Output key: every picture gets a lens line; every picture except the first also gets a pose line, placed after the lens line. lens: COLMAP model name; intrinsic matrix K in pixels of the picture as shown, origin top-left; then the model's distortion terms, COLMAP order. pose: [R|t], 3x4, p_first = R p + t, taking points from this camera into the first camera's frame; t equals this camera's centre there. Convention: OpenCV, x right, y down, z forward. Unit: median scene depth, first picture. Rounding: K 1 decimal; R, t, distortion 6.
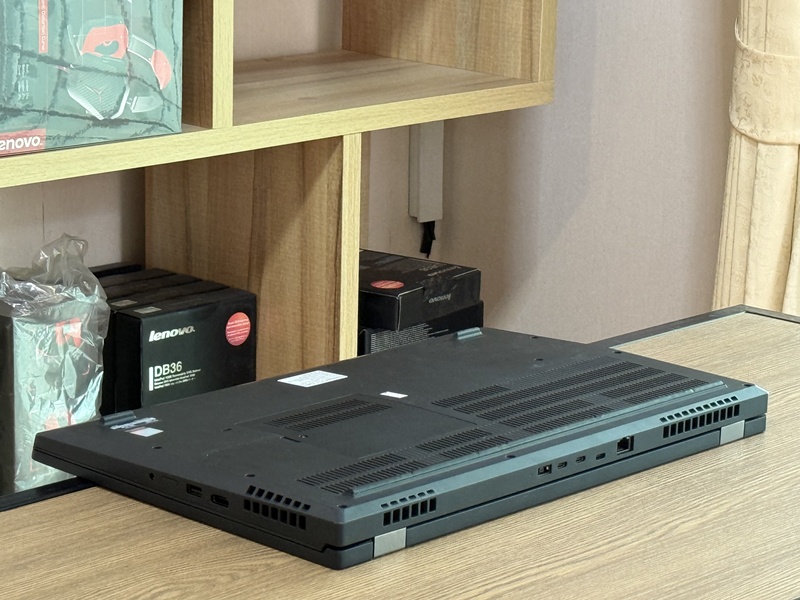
lens RADIAL K [[2535.9, 0, 407.2], [0, 2535.9, 303.1], [0, 0, 1]] dist [0.203579, 0.000000]
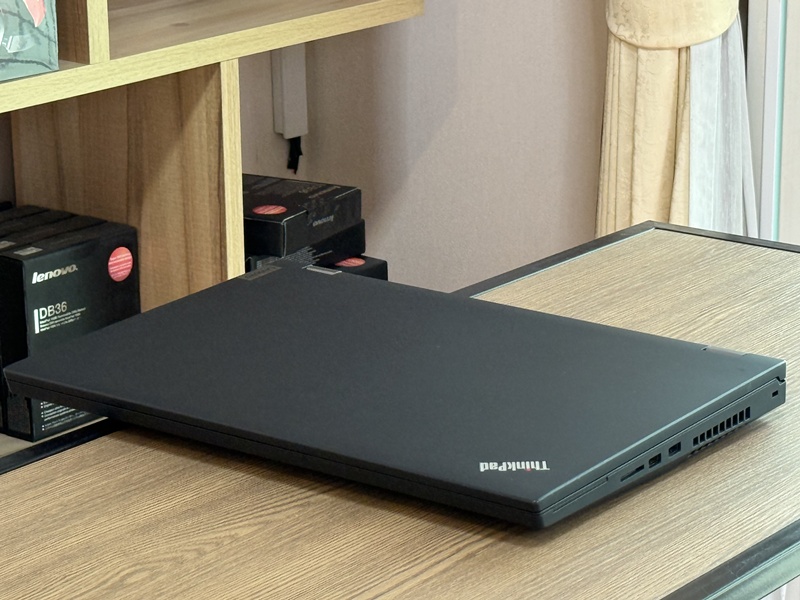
lens RADIAL K [[2535.9, 0, 405.4], [0, 2535.9, 319.5], [0, 0, 1]] dist [0.203579, 0.000000]
pose [[0.995398, -0.058609, 0.075818, -0.034095], [0.054333, 0.996879, 0.057278, -0.019418], [-0.078939, -0.052895, 0.995475, 0.014137]]
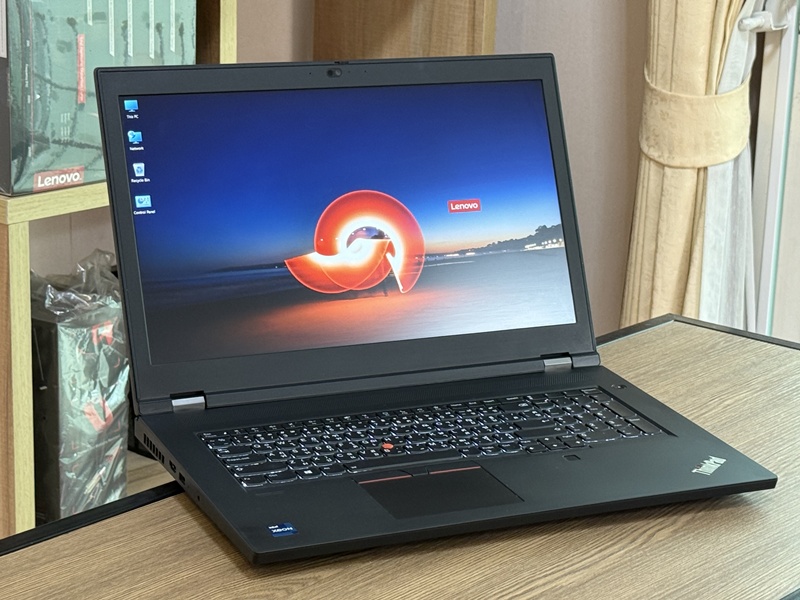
lens RADIAL K [[1999.2, 0, 383.1], [0, 1999.2, 298.0], [0, 0, 1]] dist [0.211940, 0.000000]
pose [[0.999181, -0.006262, 0.039981, -0.035402], [0.004848, 0.999363, 0.035362, -0.034896], [-0.040177, -0.035139, 0.998575, 0.045515]]
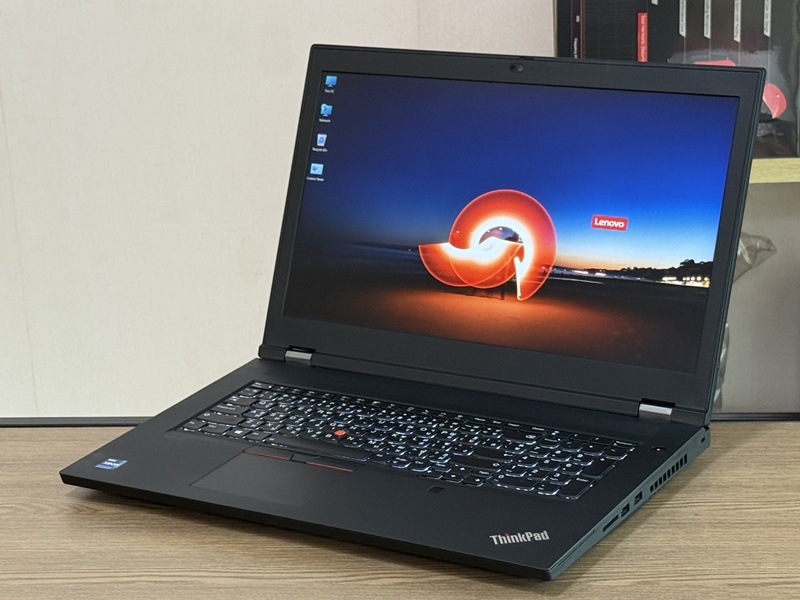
lens RADIAL K [[1999.2, 0, 368.6], [0, 1999.2, 297.8], [0, 0, 1]] dist [0.211940, 0.000000]
pose [[0.589745, 0.178311, -0.787659, 0.484976], [-0.122892, 0.983776, 0.130696, -0.092977], [0.798185, 0.019720, 0.602090, 0.285584]]
